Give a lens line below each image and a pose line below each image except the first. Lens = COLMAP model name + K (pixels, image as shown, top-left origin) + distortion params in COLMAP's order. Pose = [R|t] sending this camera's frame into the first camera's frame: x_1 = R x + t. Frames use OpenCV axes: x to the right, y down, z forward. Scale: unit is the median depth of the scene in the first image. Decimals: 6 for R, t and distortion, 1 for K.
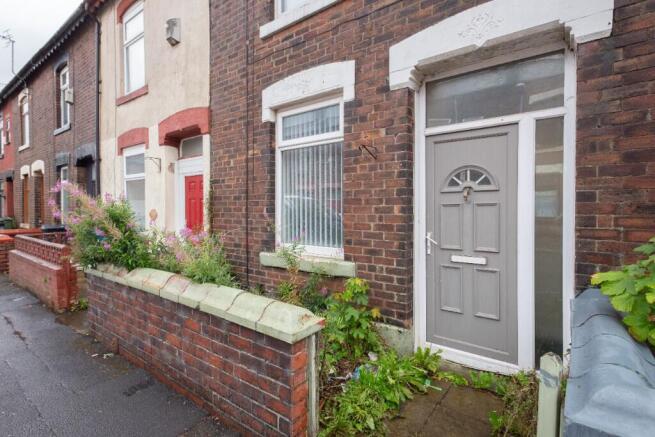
lens RADIAL K [[327.0, 0, 330.5], [0, 327.0, 209.3], [0, 0, 1]] dist [0.016460, -0.000811]
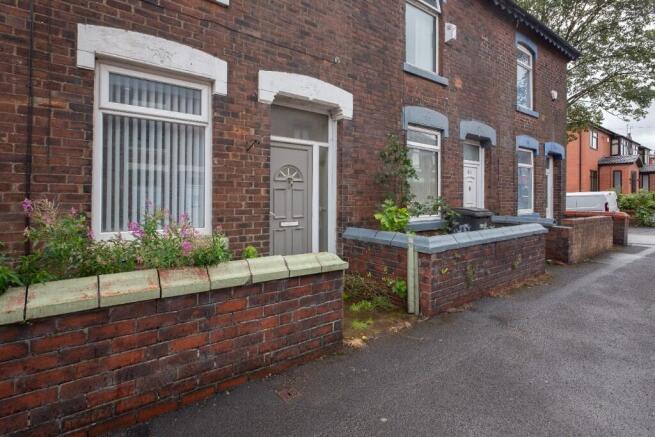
lens RADIAL K [[328.0, 0, 327.4], [0, 328.0, 192.1], [0, 0, 1]] dist [-0.001028, -0.000415]
pose [[0.251264, 0.025796, 0.967575, -0.987303], [0.004815, 0.999599, -0.027900, 0.040862], [-0.967907, 0.011669, 0.251039, 0.384138]]
